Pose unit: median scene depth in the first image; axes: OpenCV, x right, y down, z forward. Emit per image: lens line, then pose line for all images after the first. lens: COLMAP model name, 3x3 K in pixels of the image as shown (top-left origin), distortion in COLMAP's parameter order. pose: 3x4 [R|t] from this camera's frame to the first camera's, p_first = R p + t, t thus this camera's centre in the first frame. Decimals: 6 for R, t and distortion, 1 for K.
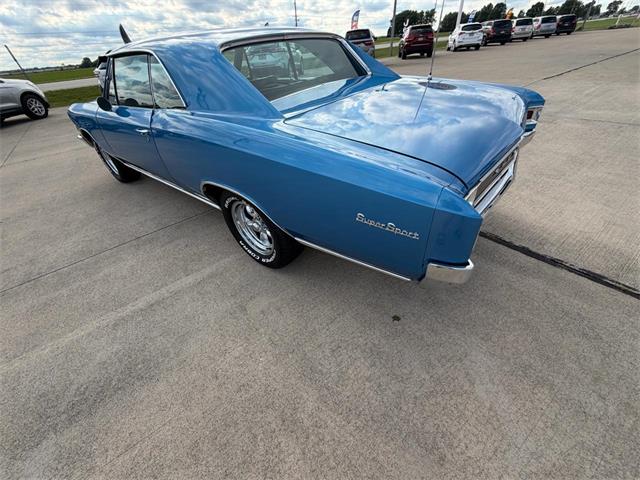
lens RADIAL K [[254.9, 0, 318.0], [0, 254.9, 240.2], [0, 0, 1]] dist [-0.001500, 0.000246]
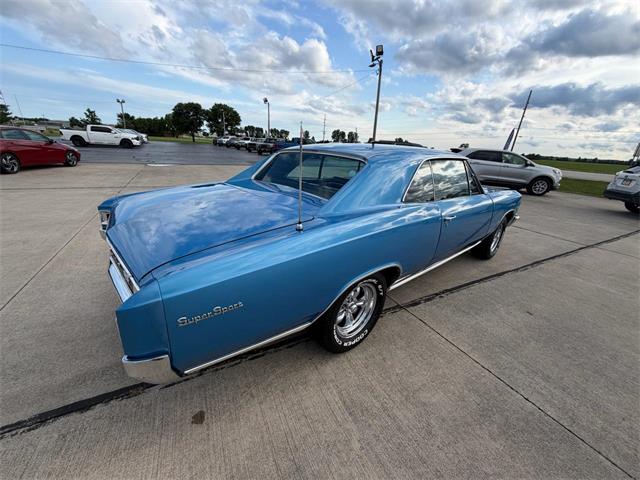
lens RADIAL K [[253.7, 0, 318.4], [0, 253.7, 241.8], [0, 0, 1]] dist [-0.000316, -0.000407]
pose [[-0.189829, 0.413707, -0.890399, 0.996873], [-0.634563, 0.640323, 0.432800, -0.903241], [0.749196, 0.647172, 0.140971, 0.951333]]
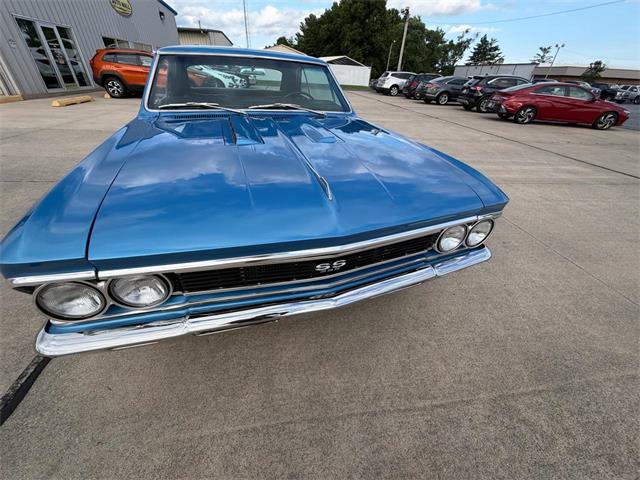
lens RADIAL K [[254.9, 0, 318.0], [0, 254.9, 240.2], [0, 0, 1]] dist [-0.001500, 0.000246]
pose [[-0.850292, -0.249286, 0.463529, -1.520632], [0.342107, 0.407492, 0.846707, -1.389392], [-0.399957, 0.878525, -0.261205, 2.013065]]
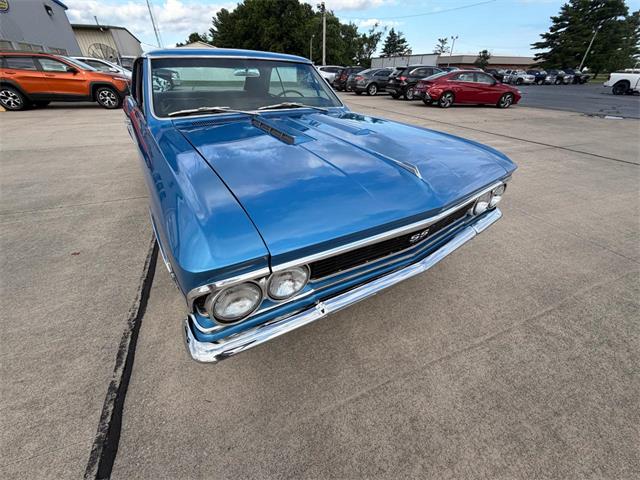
lens RADIAL K [[254.9, 0, 318.0], [0, 254.9, 240.2], [0, 0, 1]] dist [-0.001500, 0.000246]
pose [[-0.952223, -0.101954, 0.287884, -1.298040], [0.236941, 0.348129, 0.907009, -1.510505], [-0.192694, 0.931886, -0.307339, 2.137134]]
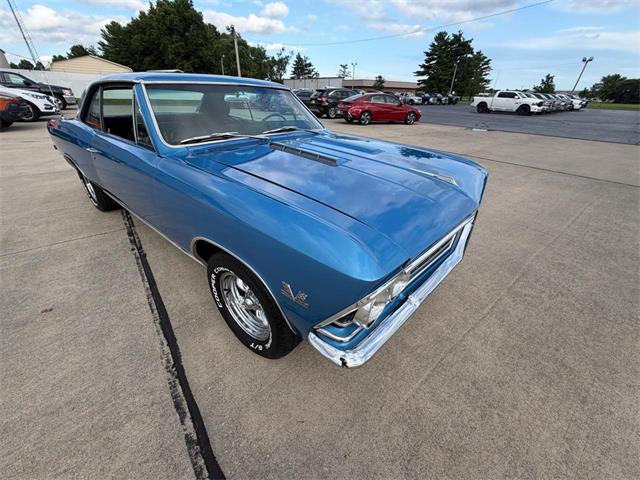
lens RADIAL K [[254.9, 0, 318.0], [0, 254.9, 240.2], [0, 0, 1]] dist [-0.001500, 0.000246]
pose [[-0.998270, 0.043731, 0.039299, -1.014355], [0.052976, 0.379101, 0.923838, -1.603821], [0.025502, 0.924321, -0.380762, 2.187819]]
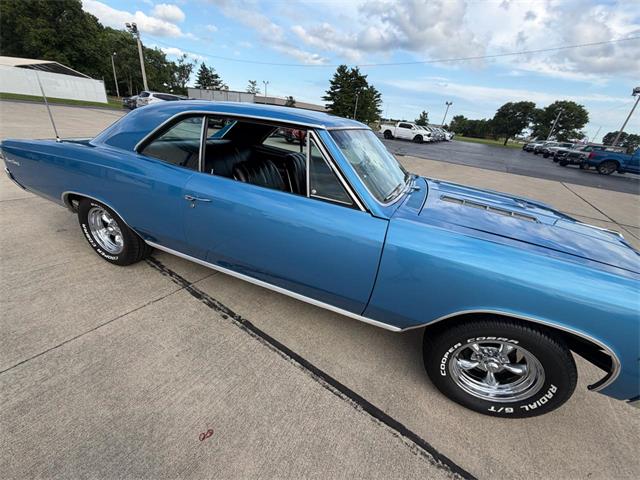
lens RADIAL K [[253.7, 0, 318.4], [0, 253.7, 241.8], [0, 0, 1]] dist [-0.000316, -0.000407]
pose [[-0.953628, 0.110708, -0.279888, -0.227508], [-0.209085, 0.425249, 0.880594, -1.549069], [0.216511, 0.898280, -0.382382, 1.944693]]
